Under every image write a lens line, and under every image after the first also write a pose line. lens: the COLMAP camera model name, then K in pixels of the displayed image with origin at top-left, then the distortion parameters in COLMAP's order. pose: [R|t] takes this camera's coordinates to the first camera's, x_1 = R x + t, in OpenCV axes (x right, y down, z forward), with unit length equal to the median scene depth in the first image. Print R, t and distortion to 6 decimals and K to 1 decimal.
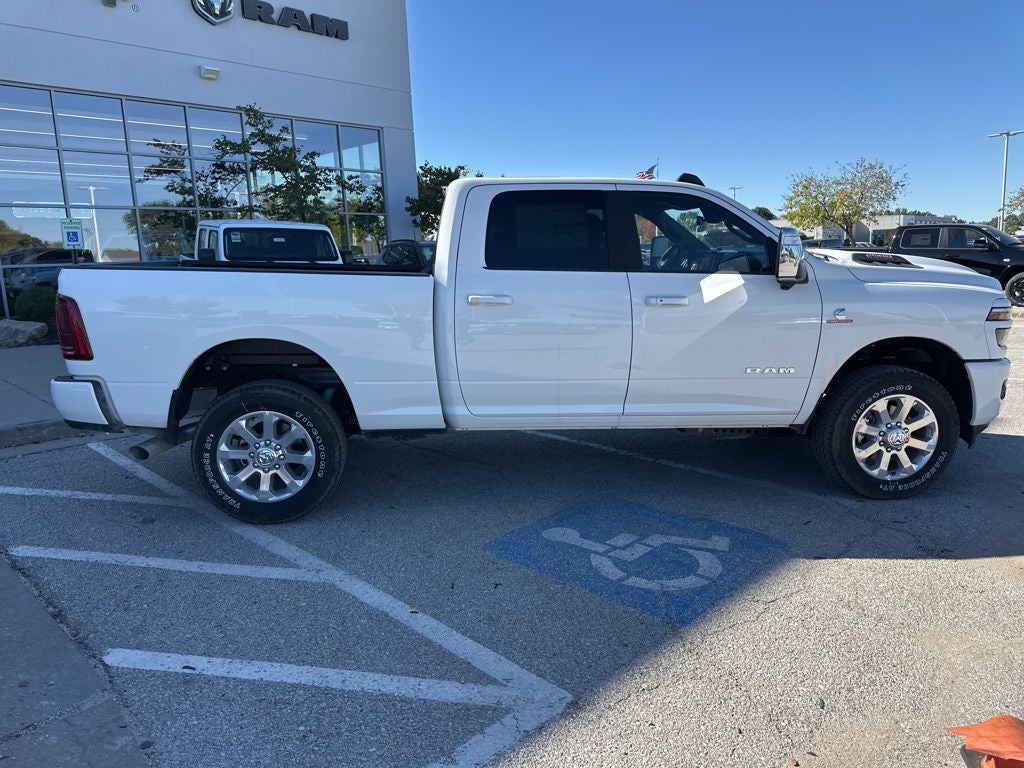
lens RADIAL K [[715.1, 0, 509.2], [0, 715.1, 381.5], [0, 0, 1]] dist [0.061422, -0.075624]
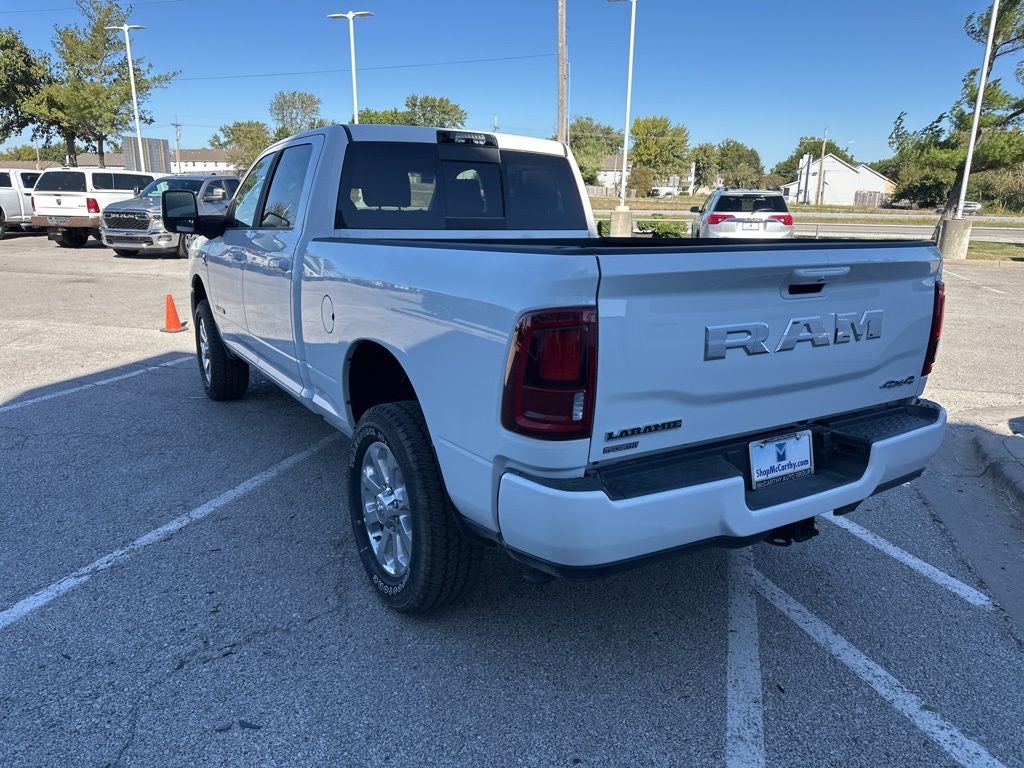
lens RADIAL K [[716.6, 0, 507.8], [0, 716.6, 387.7], [0, 0, 1]] dist [0.055146, -0.070781]
pose [[-0.455941, -0.211384, 0.864543, -1.001582], [0.148886, 0.939582, 0.308250, -0.285087], [-0.877469, 0.269262, -0.396922, 1.582668]]
